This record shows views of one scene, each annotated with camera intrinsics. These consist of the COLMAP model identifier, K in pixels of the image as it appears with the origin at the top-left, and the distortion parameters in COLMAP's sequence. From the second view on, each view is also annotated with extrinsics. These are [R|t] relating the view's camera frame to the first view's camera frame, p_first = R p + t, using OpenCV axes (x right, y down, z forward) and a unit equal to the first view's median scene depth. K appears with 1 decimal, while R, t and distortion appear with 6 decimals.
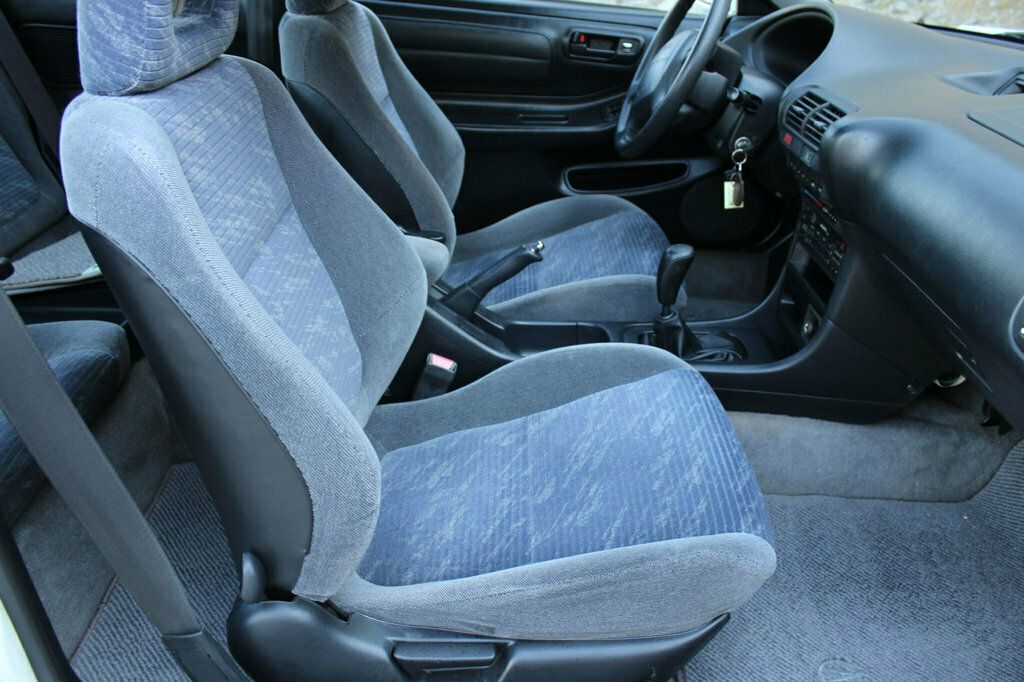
lens RADIAL K [[836.0, 0, 511.5], [0, 836.0, 369.4], [0, 0, 1]] dist [-0.127532, 0.005405]
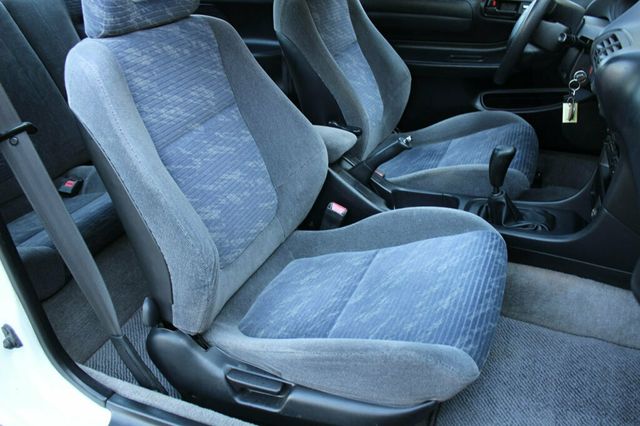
lens RADIAL K [[523.3, 0, 321.4], [0, 523.3, 226.2], [0, 0, 1]] dist [-0.156397, 0.113045]
pose [[0.918284, 0.119858, -0.377344, 0.274090], [-0.114828, 0.992737, 0.035891, -0.007503], [0.378905, 0.010372, 0.925377, 0.076333]]
